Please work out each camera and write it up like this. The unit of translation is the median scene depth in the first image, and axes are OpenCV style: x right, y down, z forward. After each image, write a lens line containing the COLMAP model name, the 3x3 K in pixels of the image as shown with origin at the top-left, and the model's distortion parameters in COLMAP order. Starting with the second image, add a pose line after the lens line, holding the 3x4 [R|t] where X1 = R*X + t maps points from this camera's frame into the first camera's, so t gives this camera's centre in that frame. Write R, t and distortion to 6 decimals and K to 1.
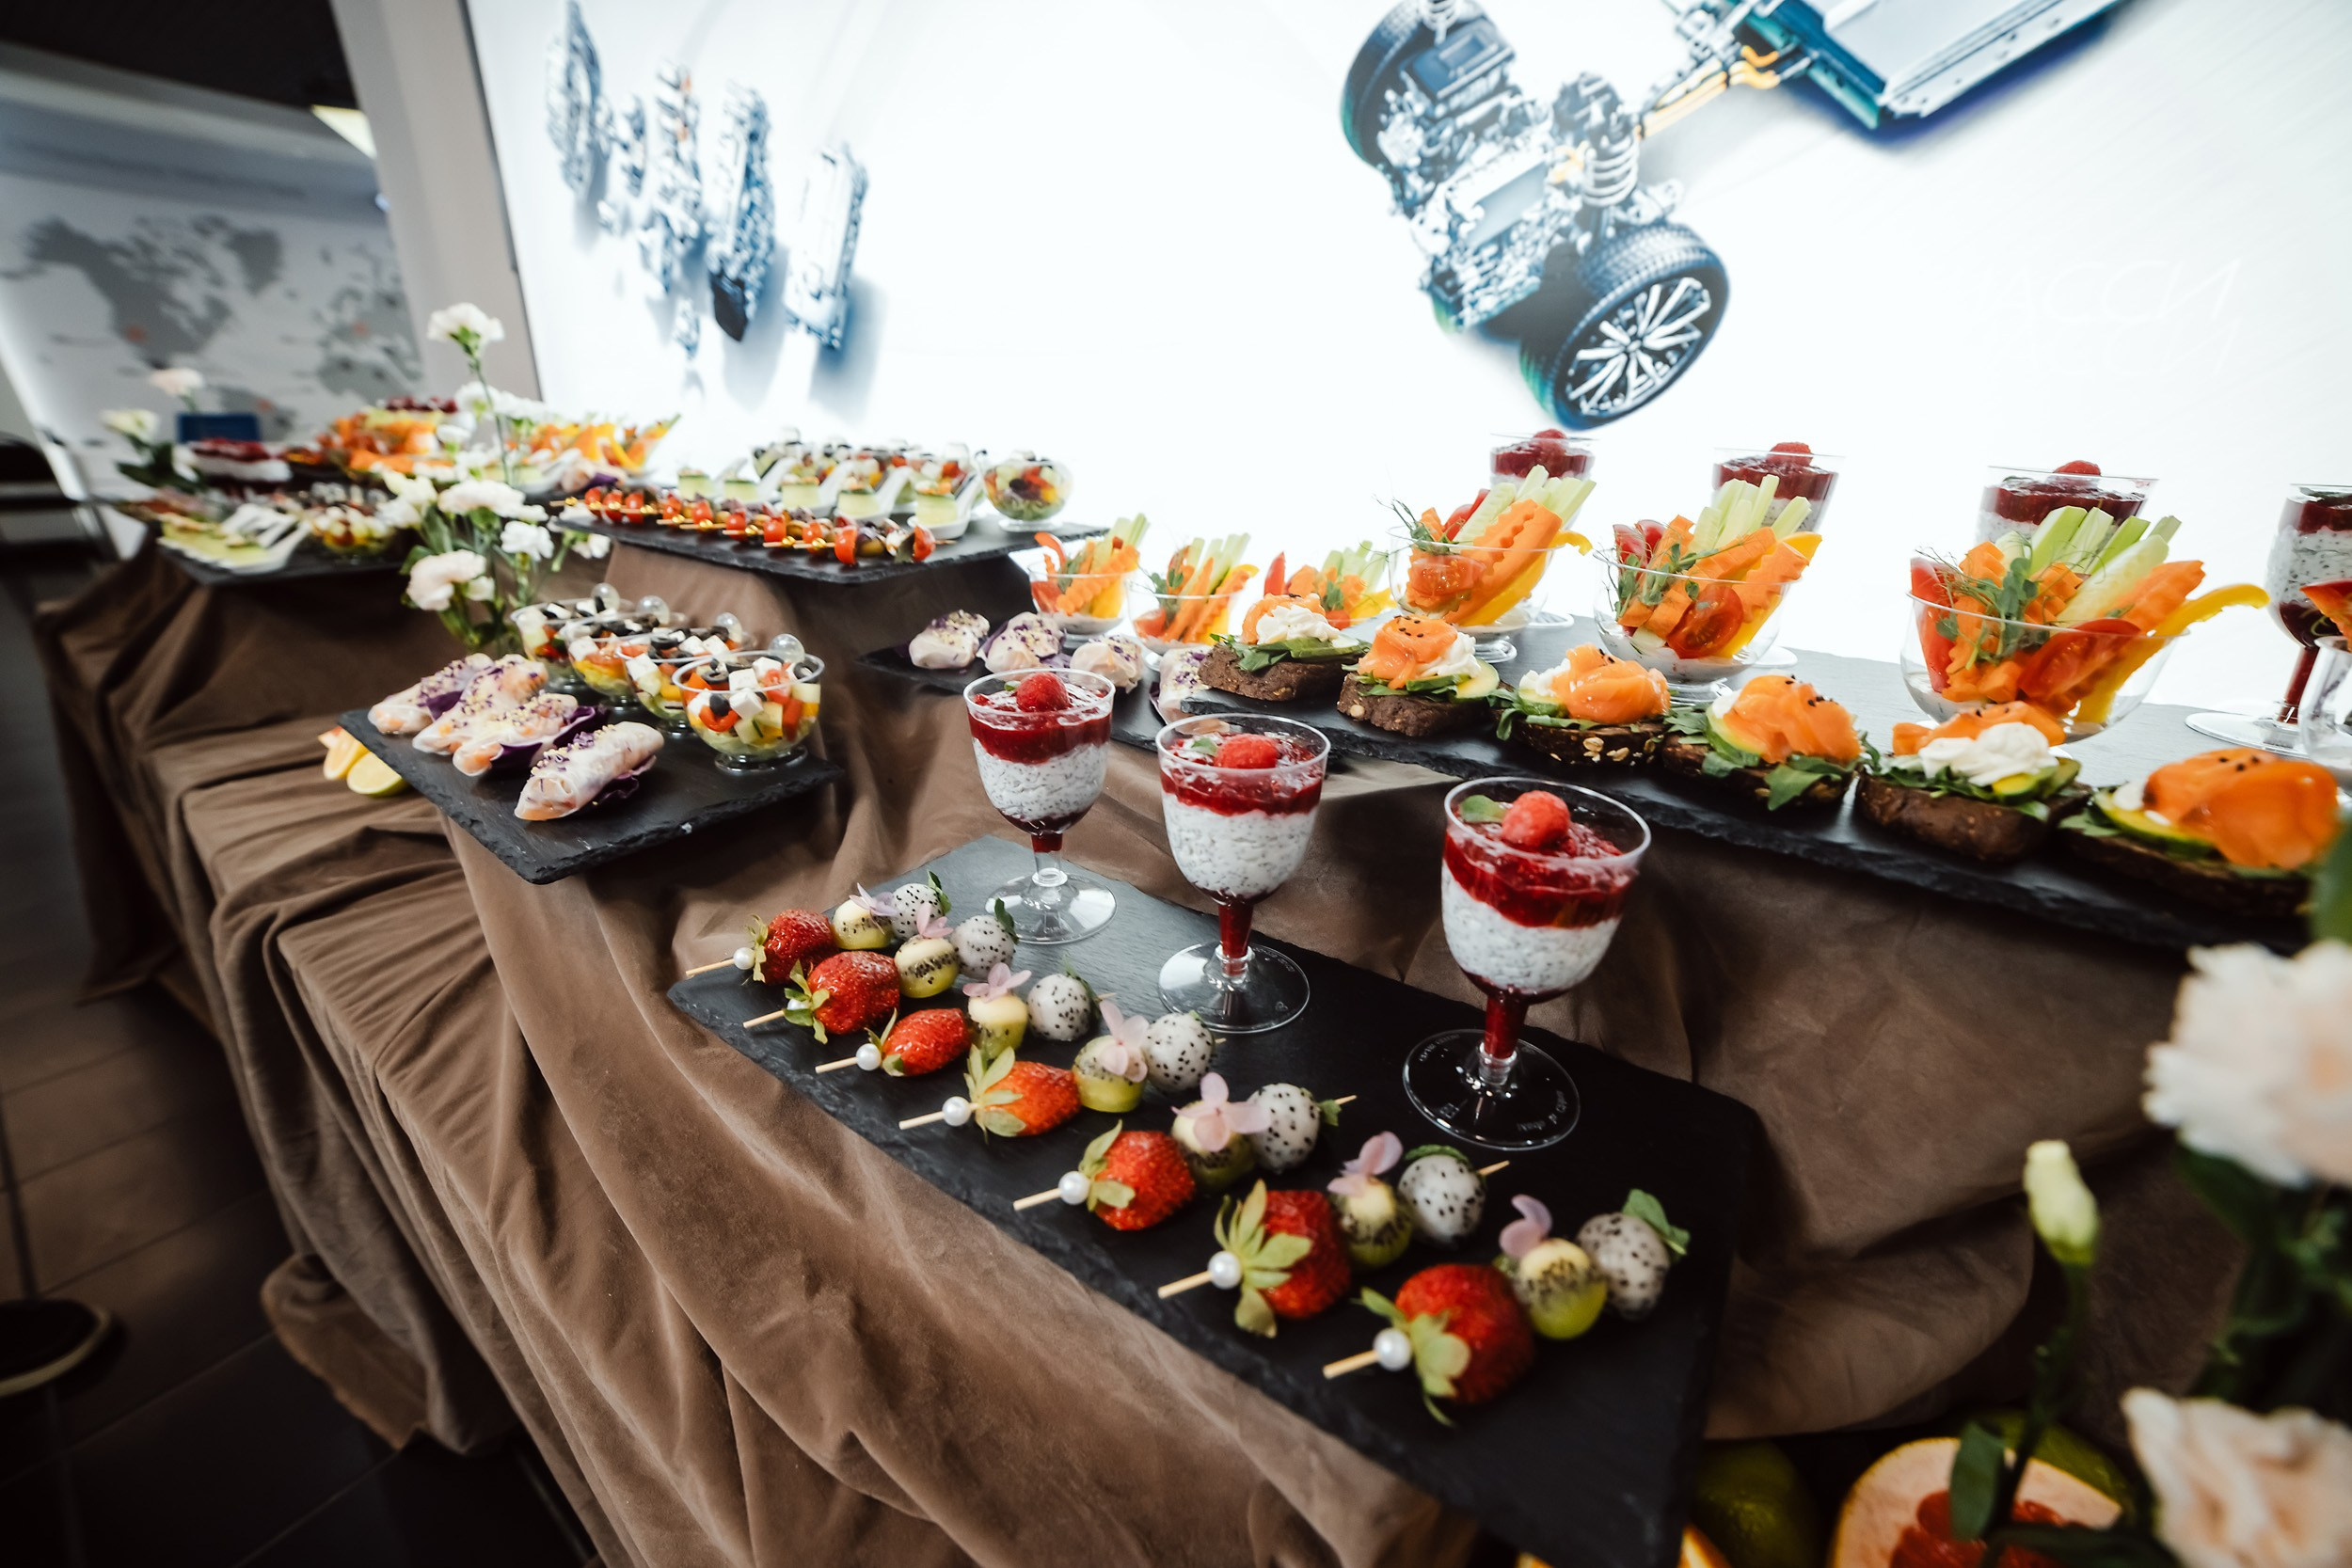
lens RADIAL K [[979.2, 0, 1180.3], [0, 979.2, 782.2], [0, 0, 1]] dist [-0.112638, 0.039599]
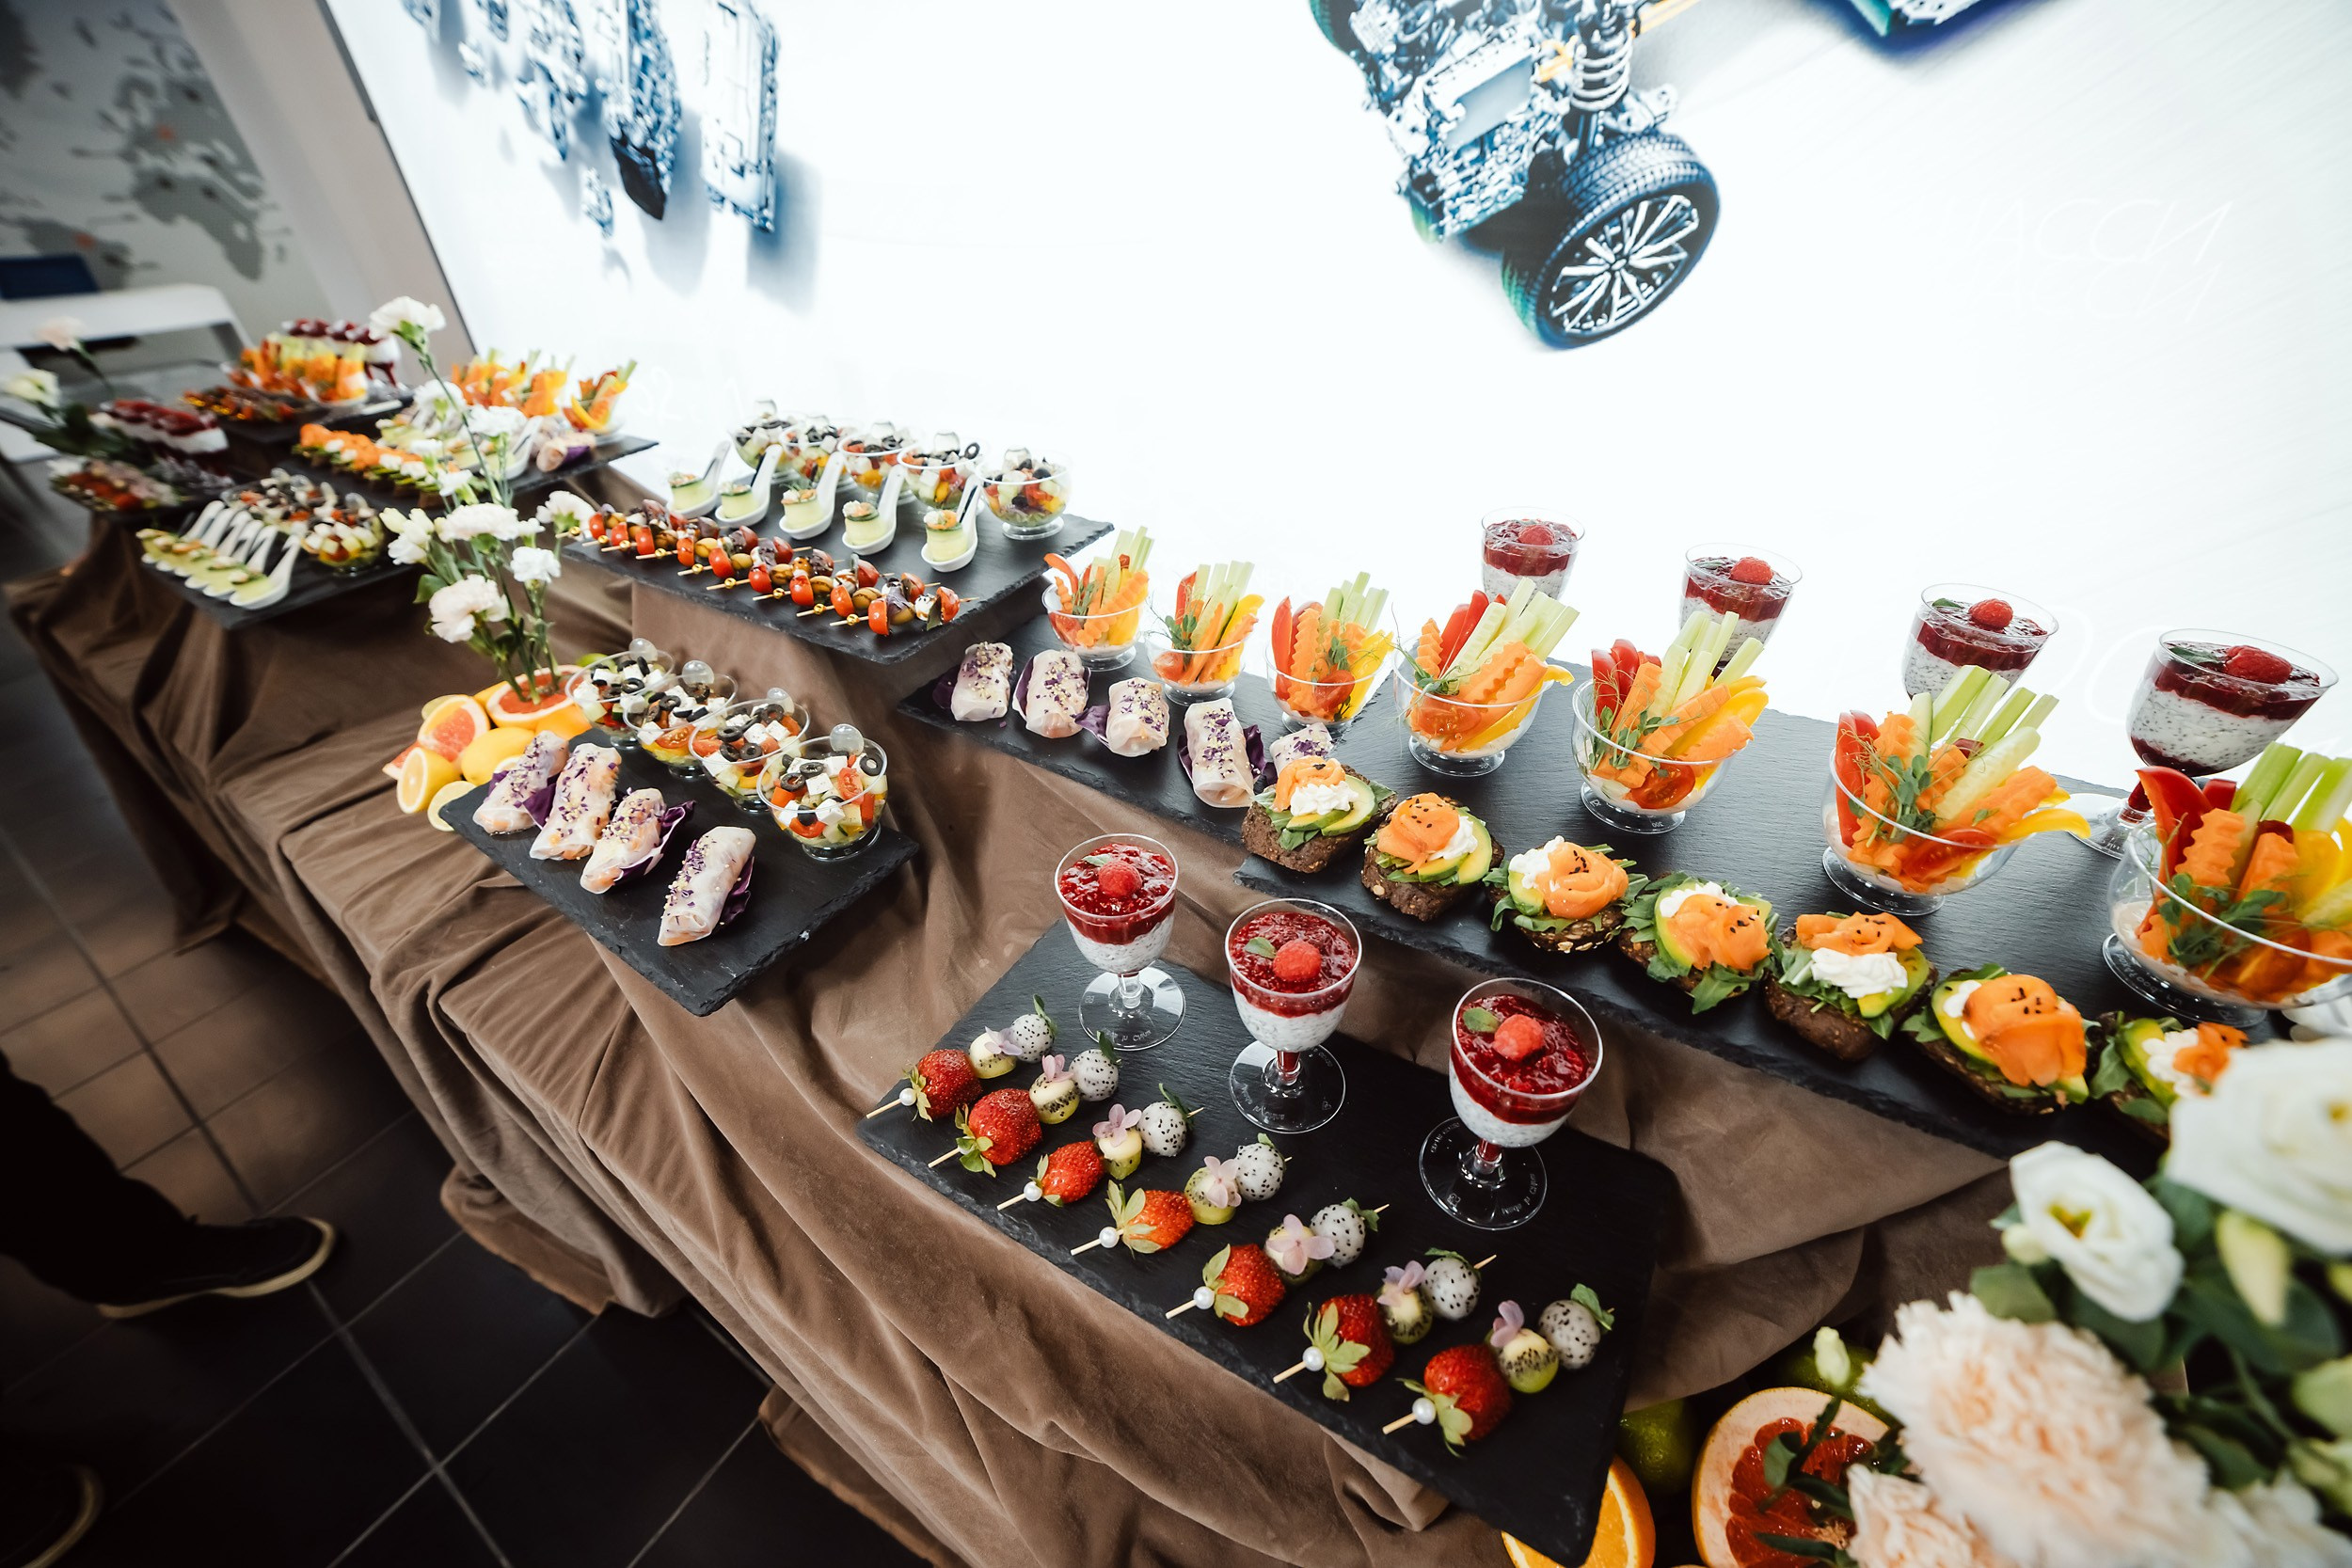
lens RADIAL K [[1008.1, 0, 1156.6], [0, 1008.1, 741.4], [0, 0, 1]] dist [-0.116407, 0.044665]
pose [[0.996768, -0.080259, 0.003448, -0.048425], [0.077009, 0.966860, 0.243417, -0.315117], [-0.022870, -0.242365, 0.969916, -0.100029]]
